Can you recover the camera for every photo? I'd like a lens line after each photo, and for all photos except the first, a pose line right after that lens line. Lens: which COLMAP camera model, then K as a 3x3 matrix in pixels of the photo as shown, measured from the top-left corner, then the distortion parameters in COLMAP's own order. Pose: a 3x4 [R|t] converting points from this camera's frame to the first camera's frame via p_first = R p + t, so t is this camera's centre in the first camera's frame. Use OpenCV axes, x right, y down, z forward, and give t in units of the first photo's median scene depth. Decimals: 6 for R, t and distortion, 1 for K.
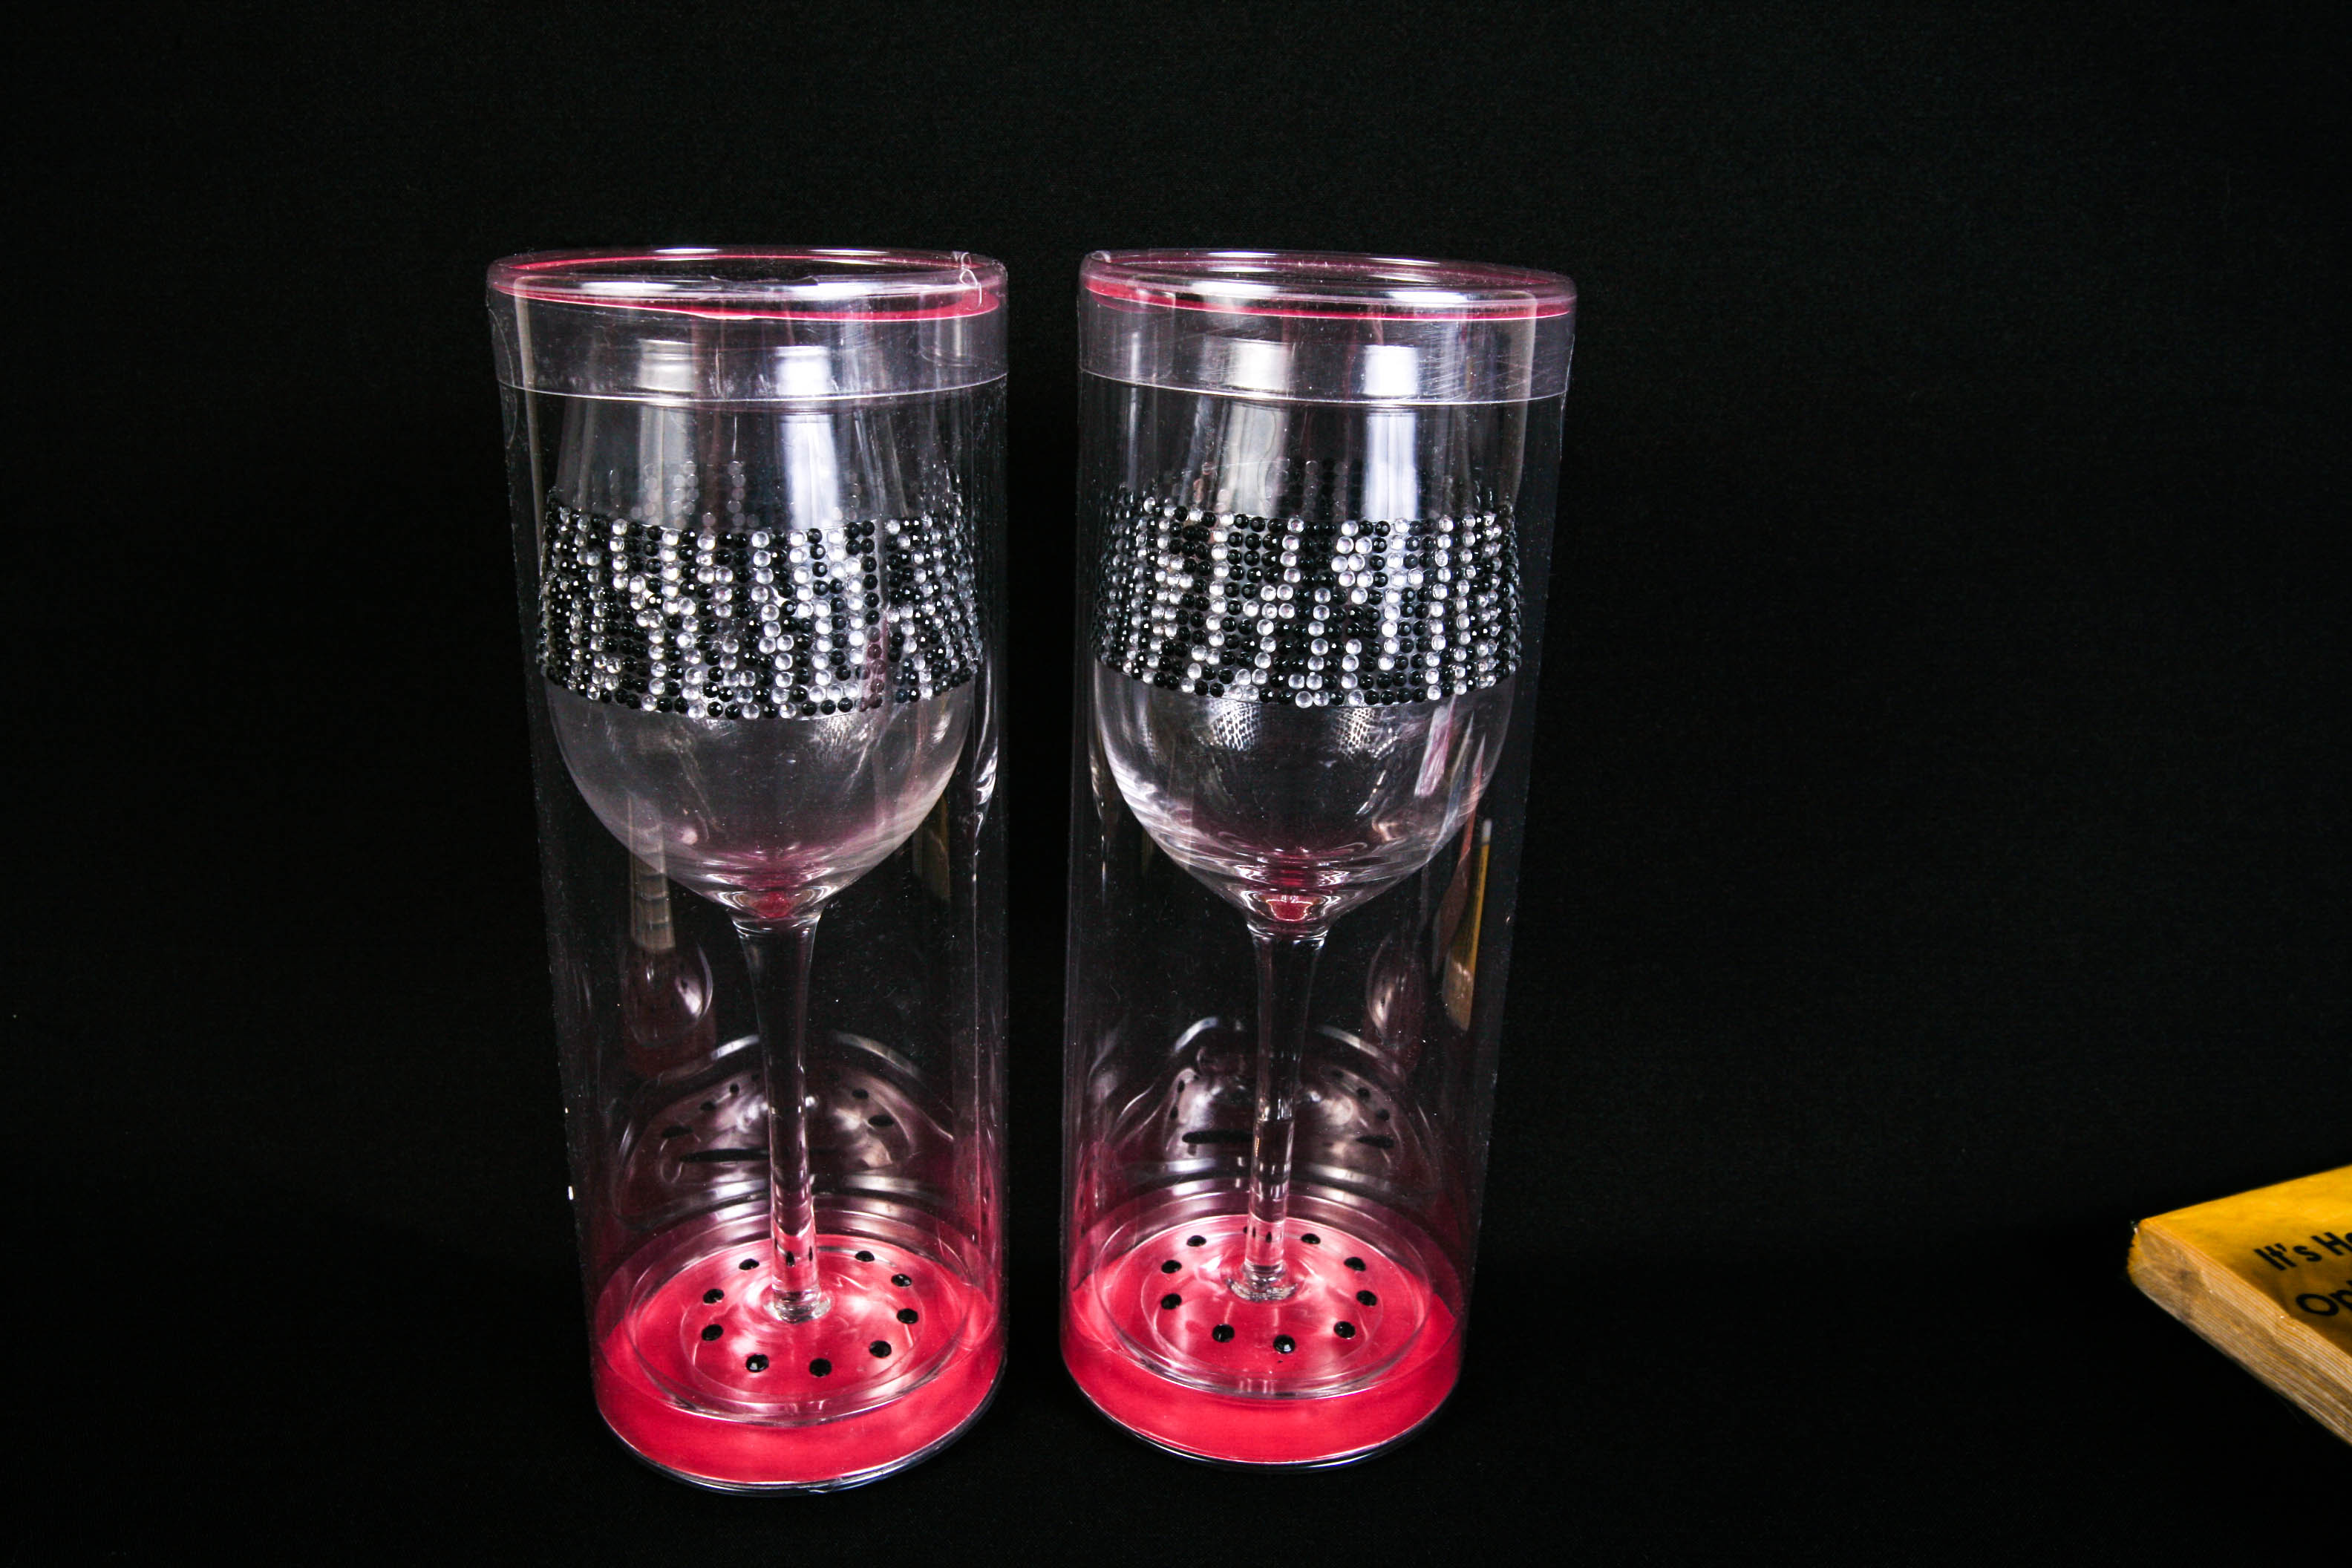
lens RADIAL K [[2142.1, 0, 1248.2], [0, 2142.1, 786.4], [0, 0, 1]] dist [-0.144036, -0.004675]
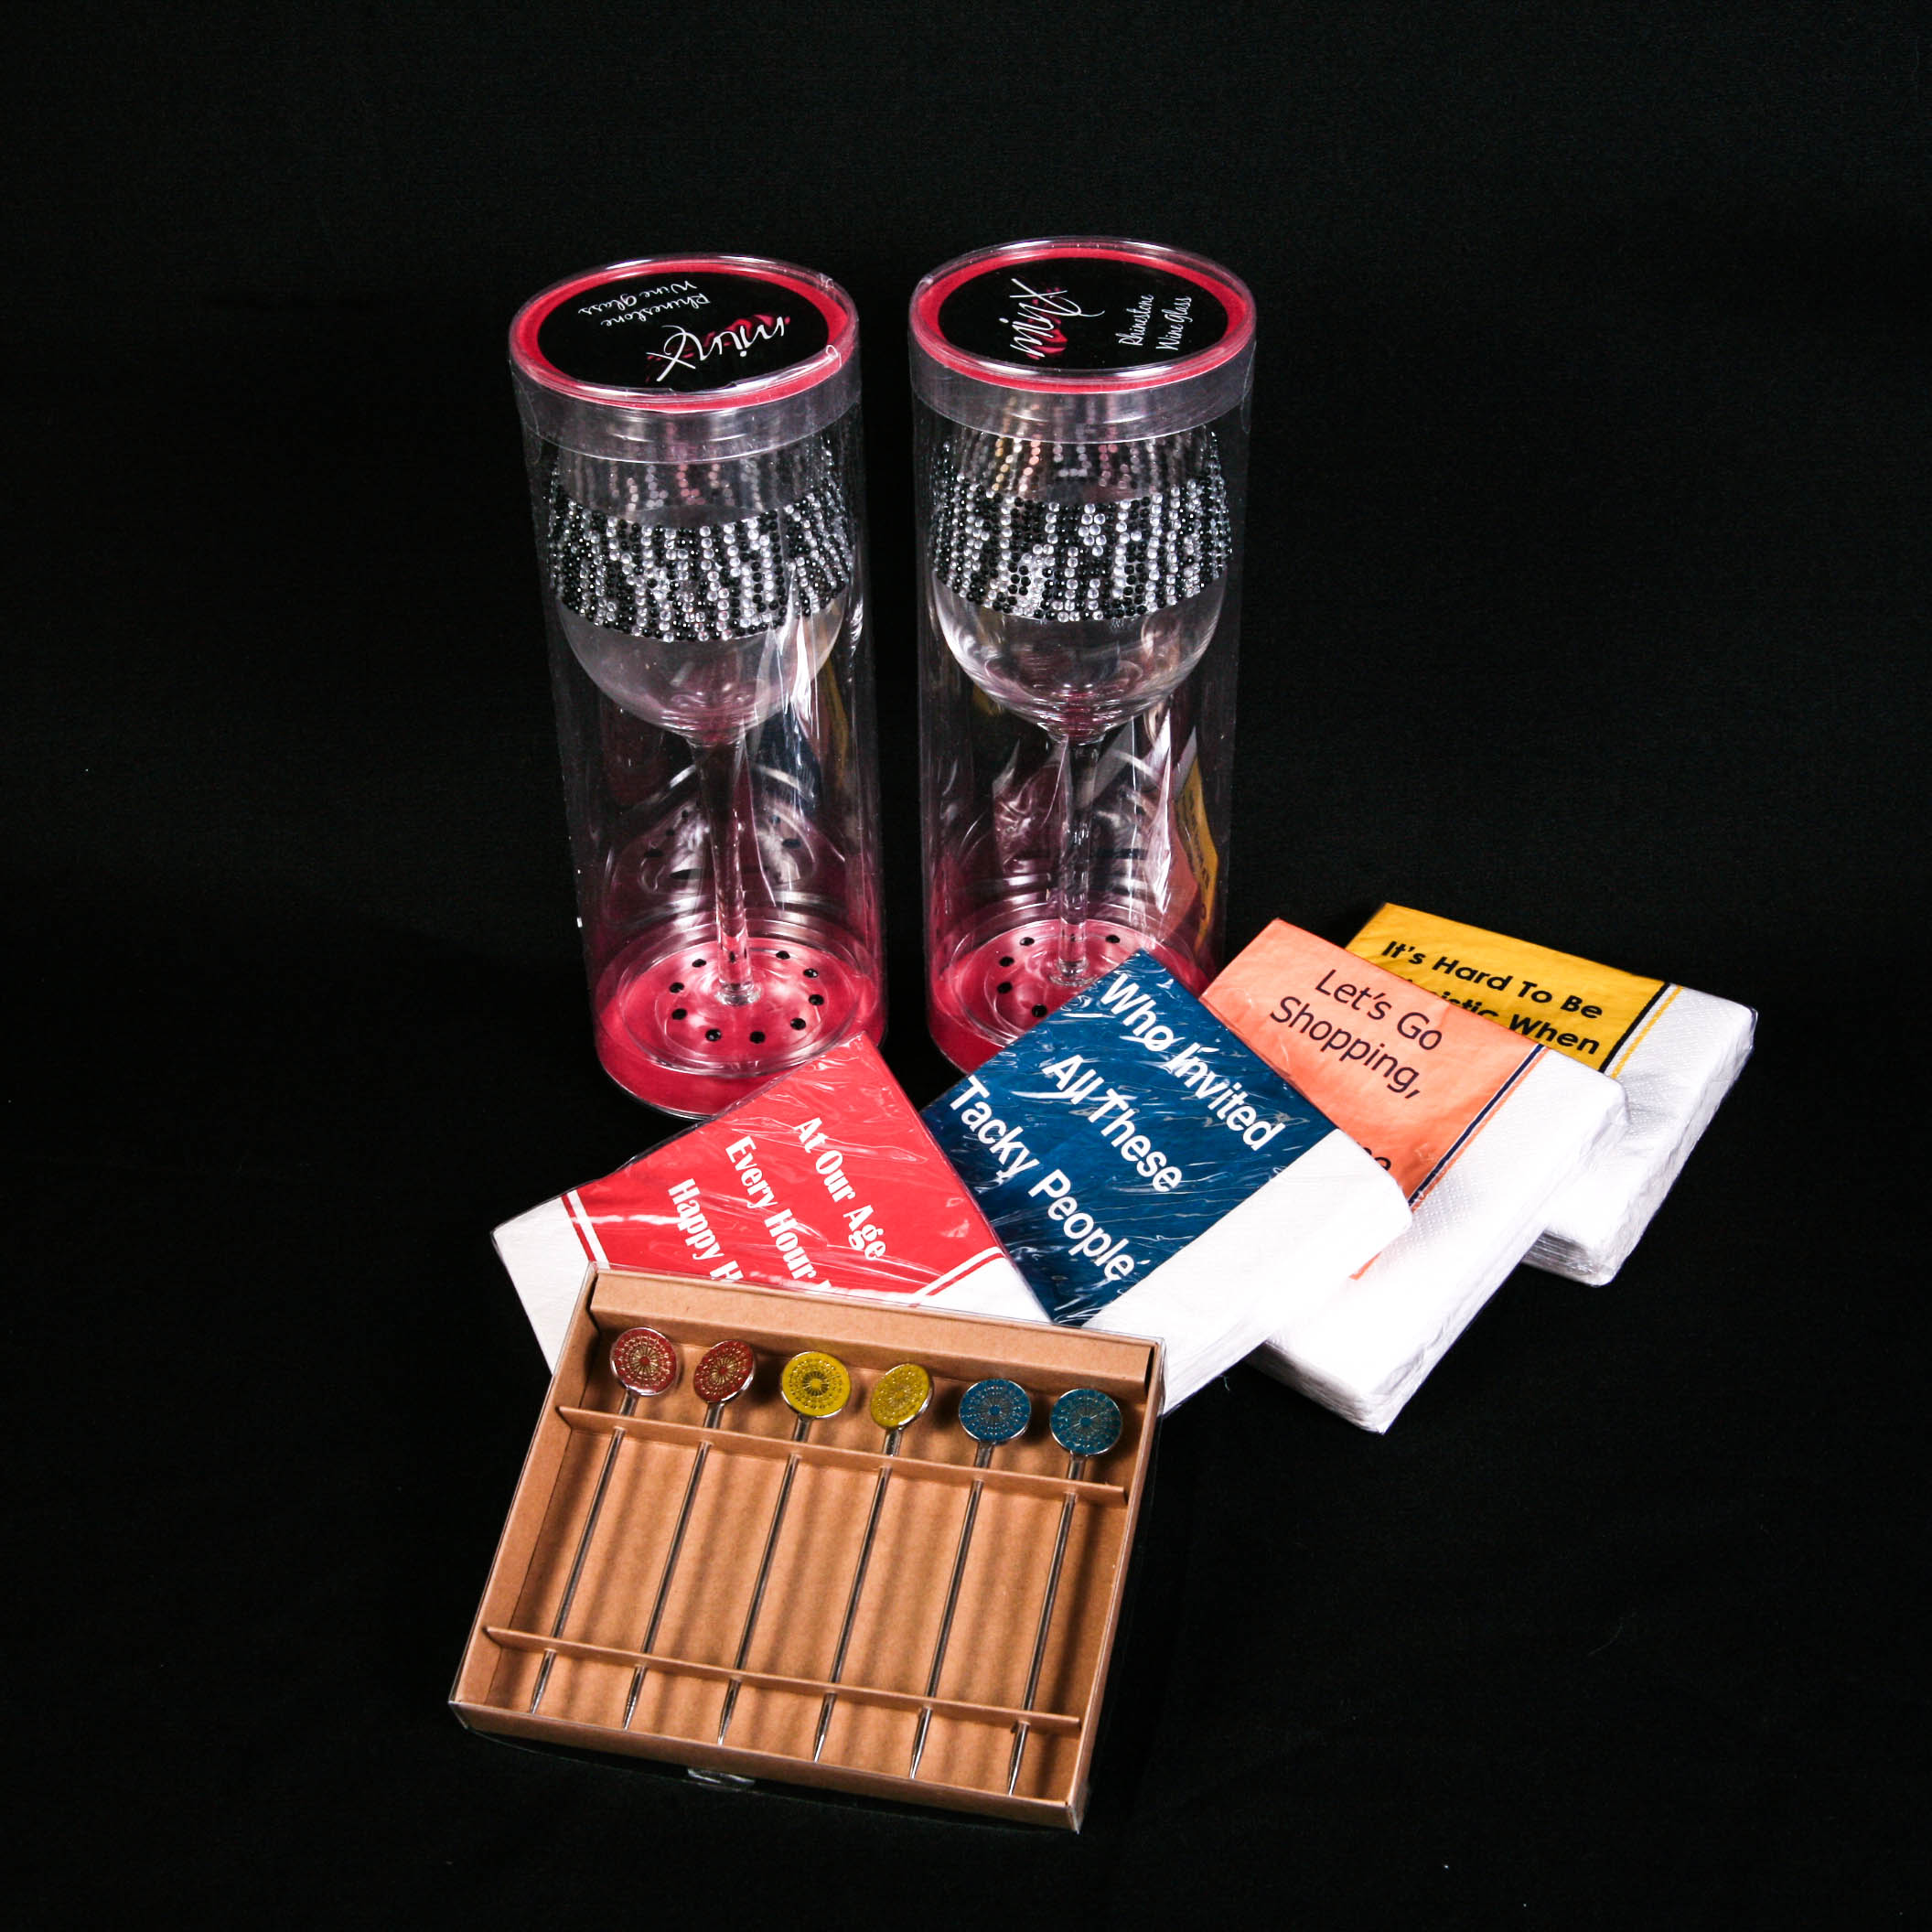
lens RADIAL K [[3084.4, 0, 966.0], [0, 3084.4, 966.0], [0, 0, 1]] dist [-0.012911, -0.013292]
pose [[0.994556, 0.003089, -0.104161, 0.185113], [0.024770, 0.963902, 0.265103, -0.381816], [0.101220, -0.266239, 0.958578, -1.160397]]
